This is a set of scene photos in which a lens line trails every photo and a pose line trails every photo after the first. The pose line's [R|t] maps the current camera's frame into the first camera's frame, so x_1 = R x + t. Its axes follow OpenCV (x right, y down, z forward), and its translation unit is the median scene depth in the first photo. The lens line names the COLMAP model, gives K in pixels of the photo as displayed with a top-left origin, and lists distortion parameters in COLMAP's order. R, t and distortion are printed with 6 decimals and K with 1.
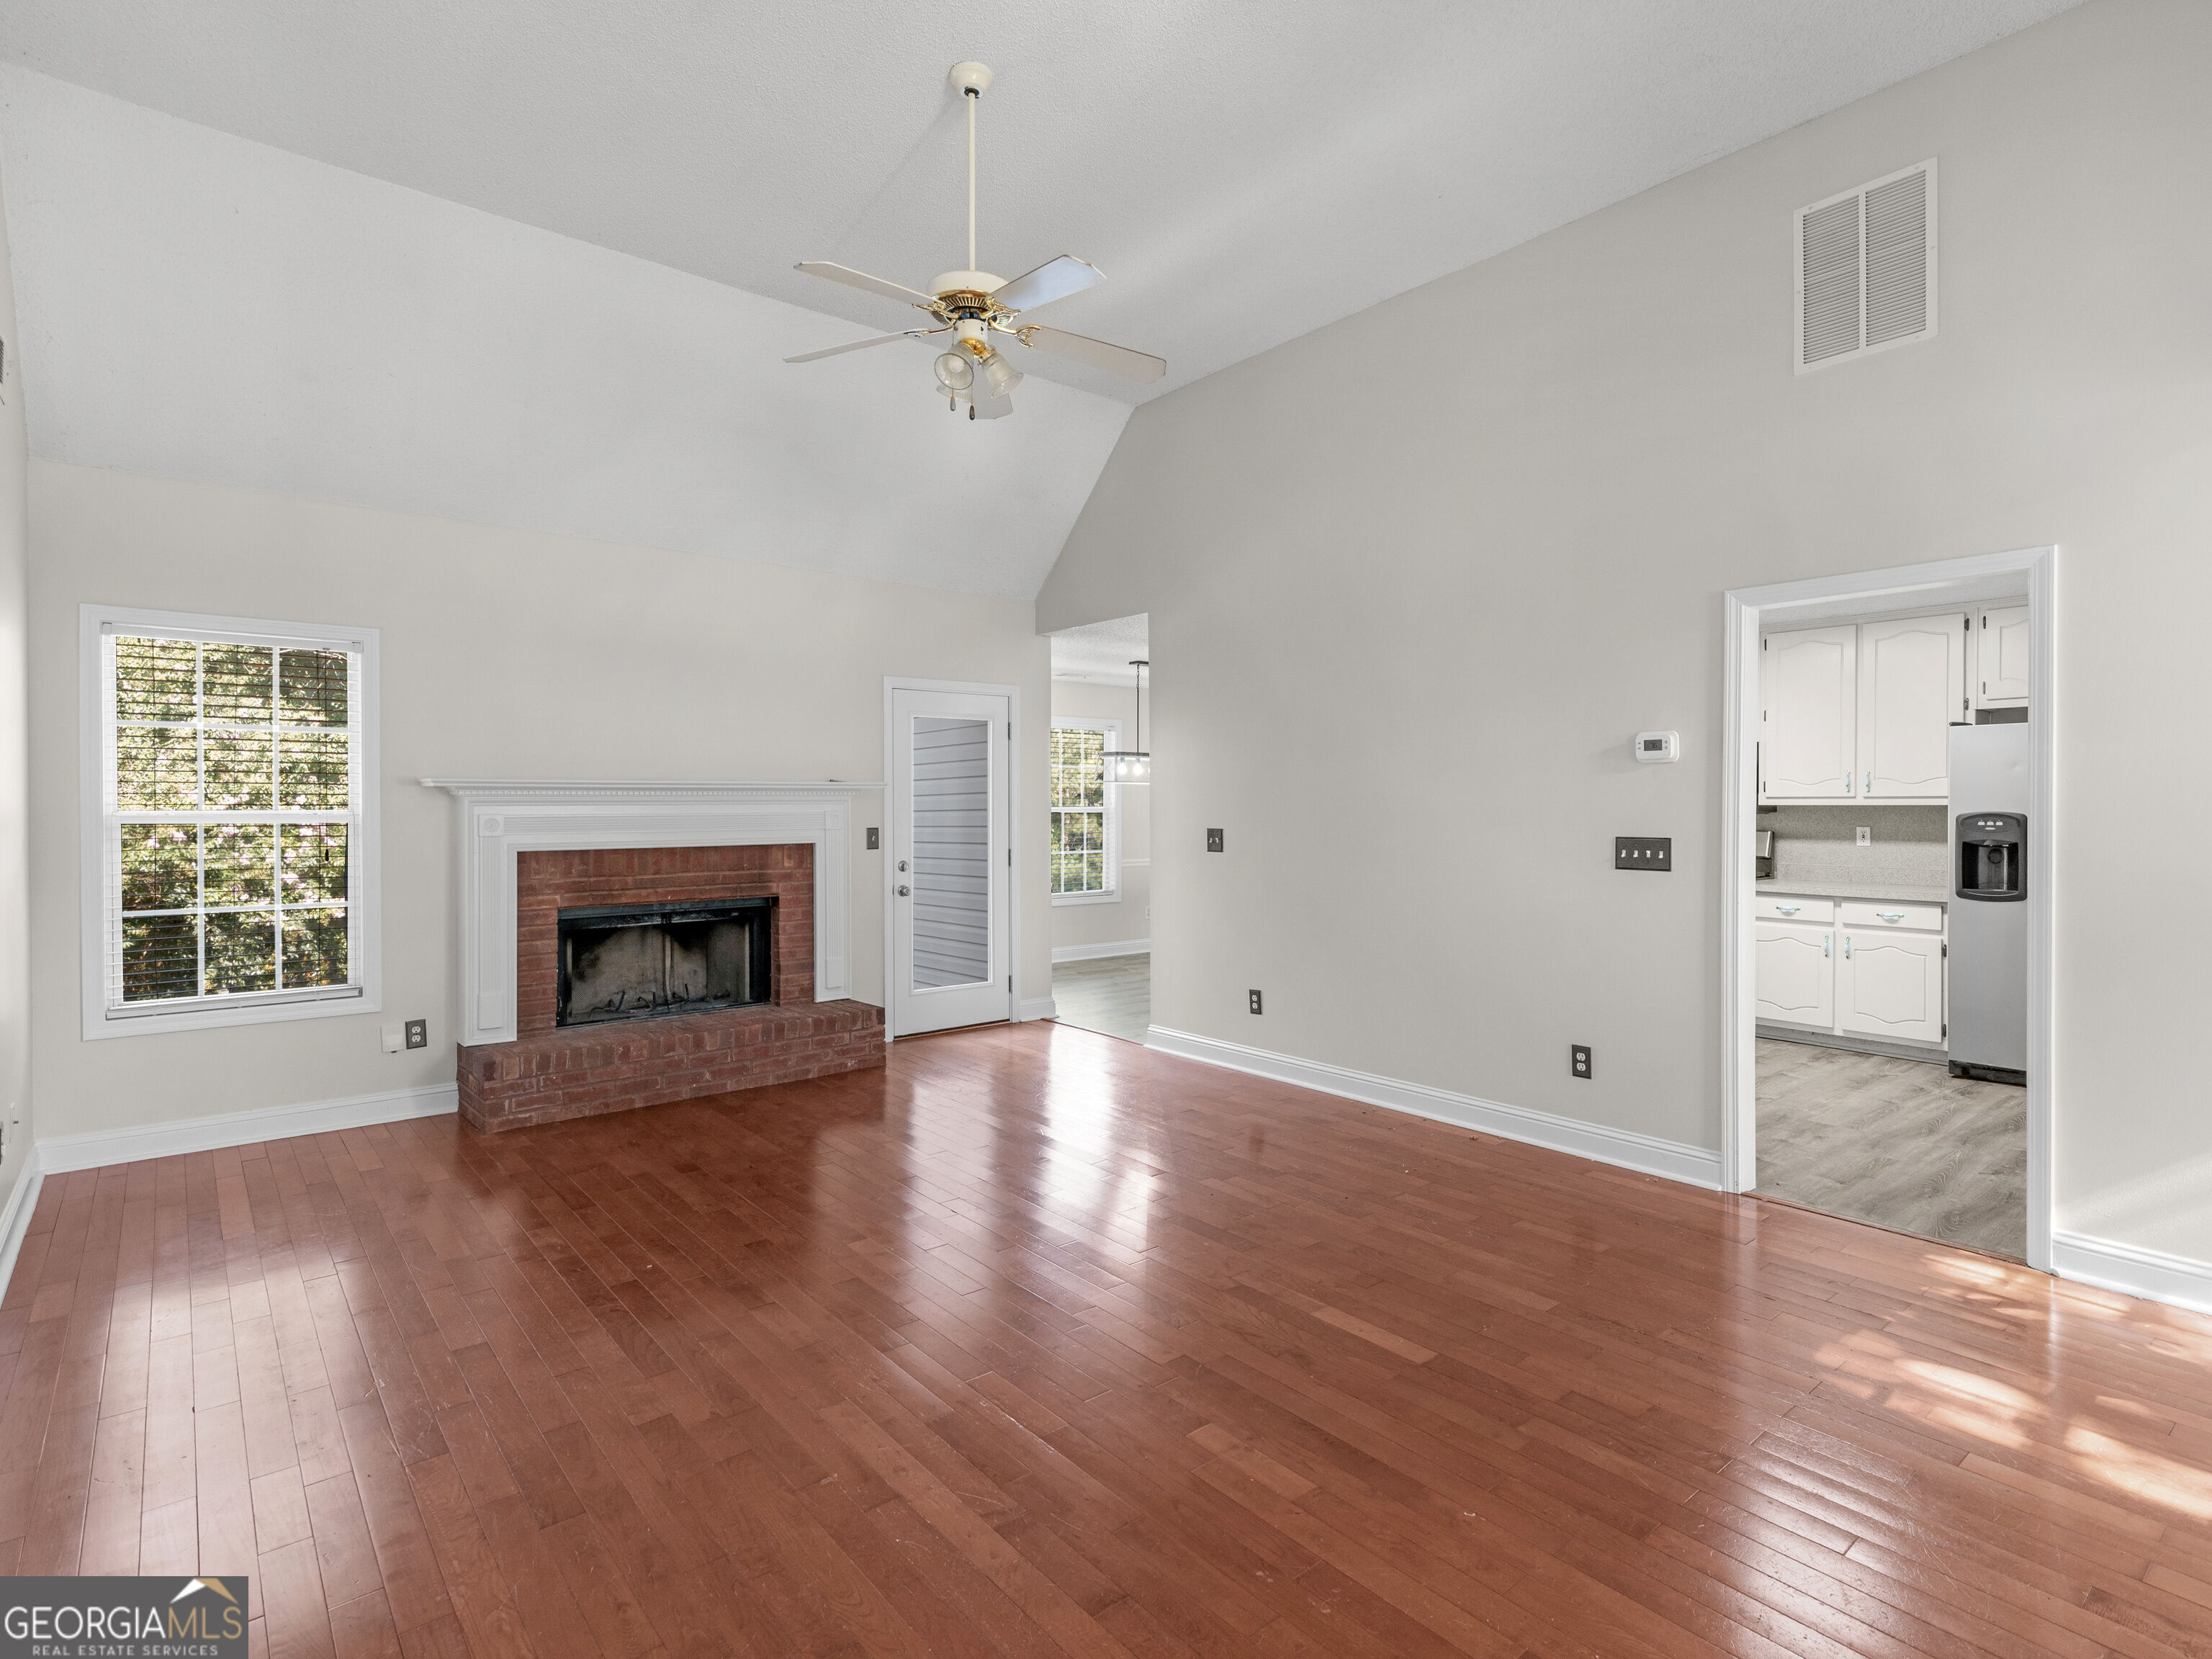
lens RADIAL K [[1120.1, 0, 1095.4], [0, 1120.1, 814.3], [0, 0, 1]] dist [0.015470, 0.001247]
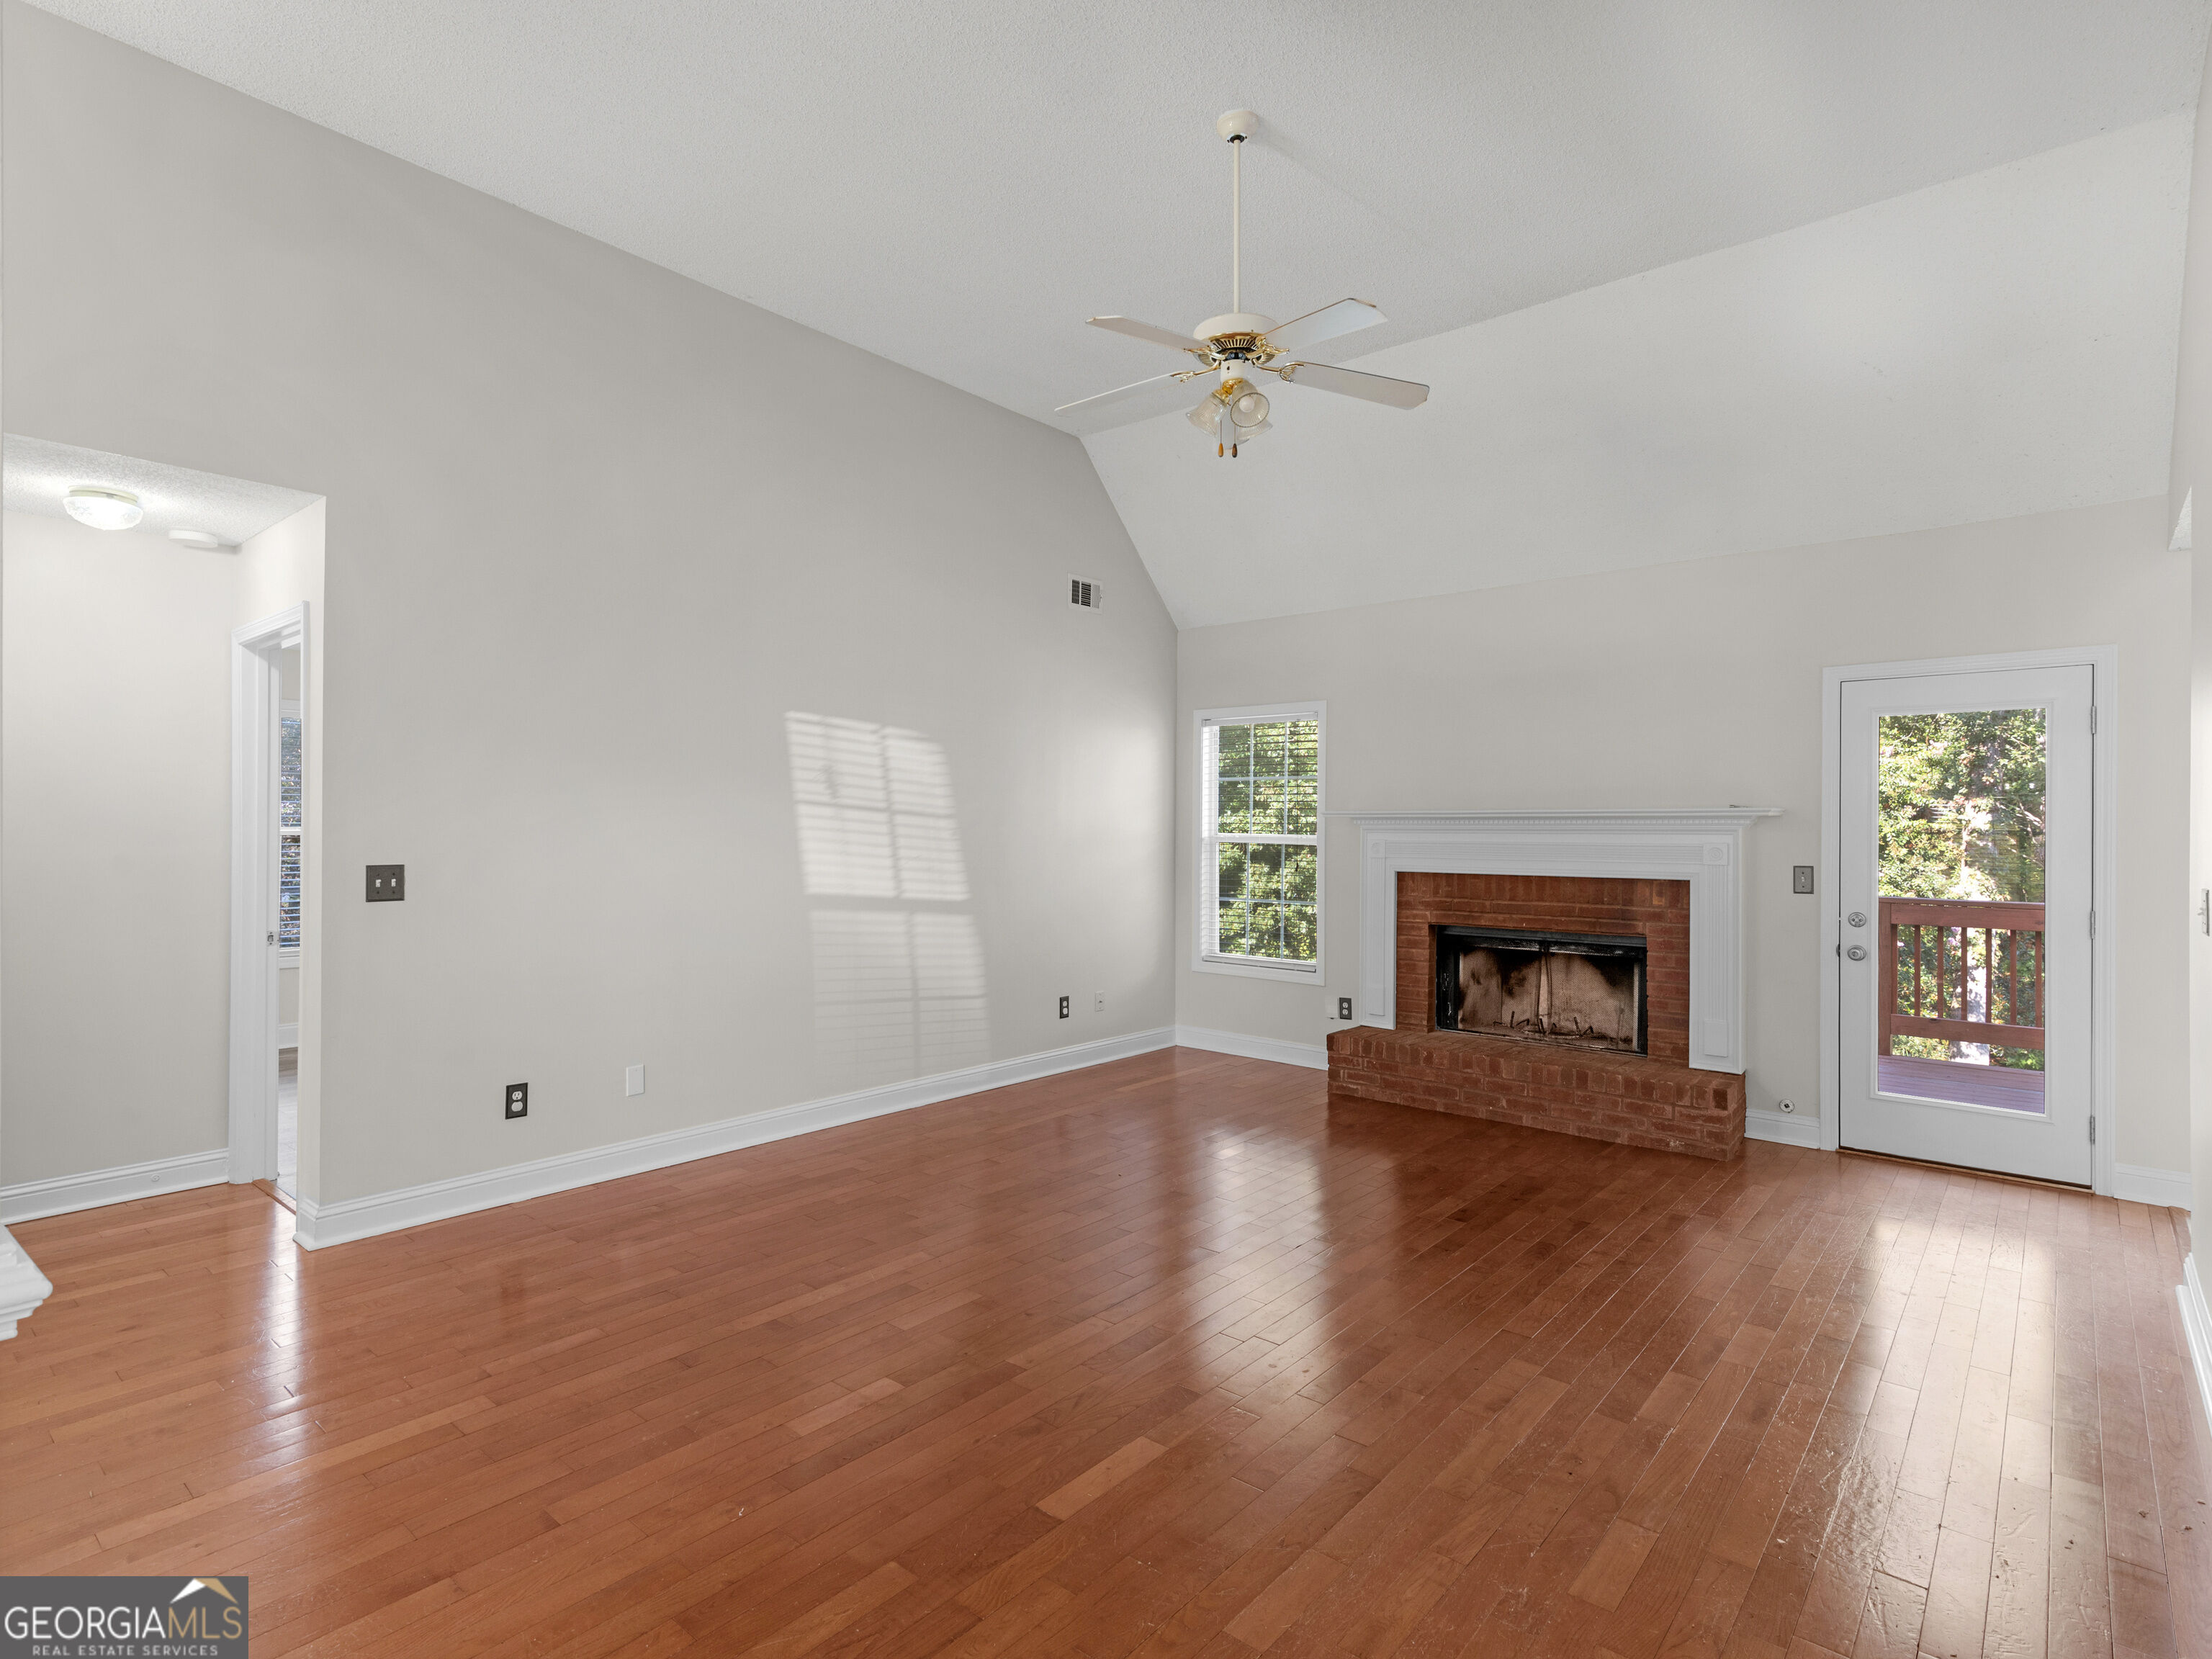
lens RADIAL K [[1120.1, 0, 1105.9], [0, 1120.1, 830.0], [0, 0, 1]] dist [0.015470, 0.001247]
pose [[0.182618, 0.004362, -0.983174, 0.579348], [-0.017220, 0.999851, 0.001237, -0.006666], [0.983033, 0.016704, 0.182666, 0.463044]]
